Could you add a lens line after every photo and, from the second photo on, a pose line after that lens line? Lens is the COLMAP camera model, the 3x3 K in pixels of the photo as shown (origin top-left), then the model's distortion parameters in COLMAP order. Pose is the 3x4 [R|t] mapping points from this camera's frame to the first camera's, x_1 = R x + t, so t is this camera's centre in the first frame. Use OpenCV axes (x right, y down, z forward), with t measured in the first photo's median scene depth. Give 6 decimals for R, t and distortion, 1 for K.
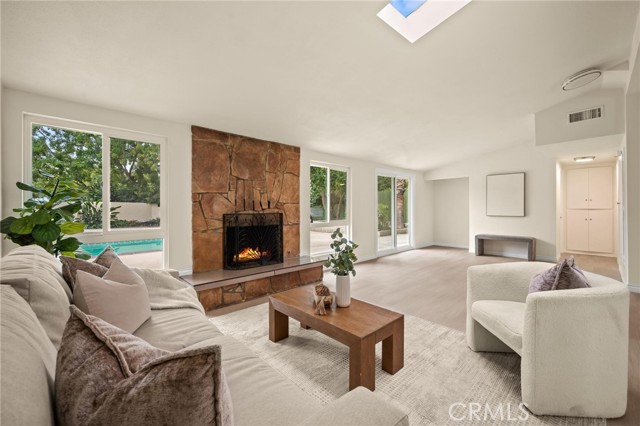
lens RADIAL K [[256.8, 0, 322.6], [0, 256.8, 209.1], [0, 0, 1]] dist [-0.000648, -0.000512]
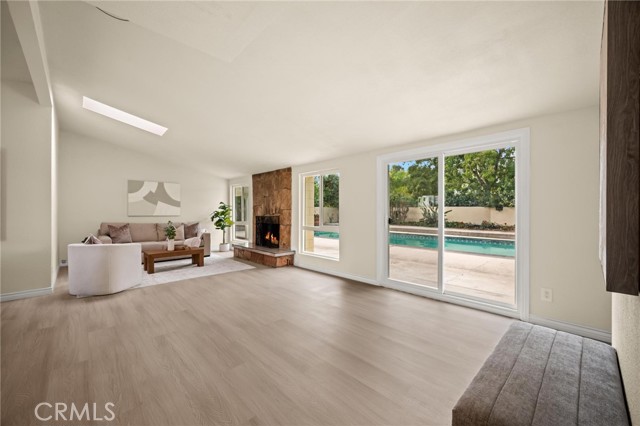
lens RADIAL K [[256.8, 0, 321.9], [0, 256.8, 213.2], [0, 0, 1]] dist [-0.000648, -0.000512]
pose [[0.018660, 0.008057, -0.999793, 1.302692], [-0.003931, 0.999960, 0.007985, -0.015940], [0.999818, 0.003781, 0.018691, 1.200013]]
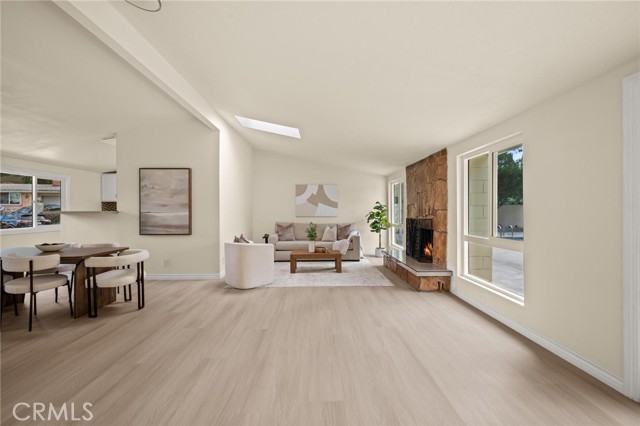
lens RADIAL K [[256.8, 0, 318.6], [0, 256.8, 209.8], [0, 0, 1]] dist [-0.000648, -0.000512]
pose [[-0.672742, -0.000027, -0.739877, 0.932467], [0.003057, 0.999991, -0.002816, -0.022700], [0.739871, -0.004156, -0.672736, 1.348505]]
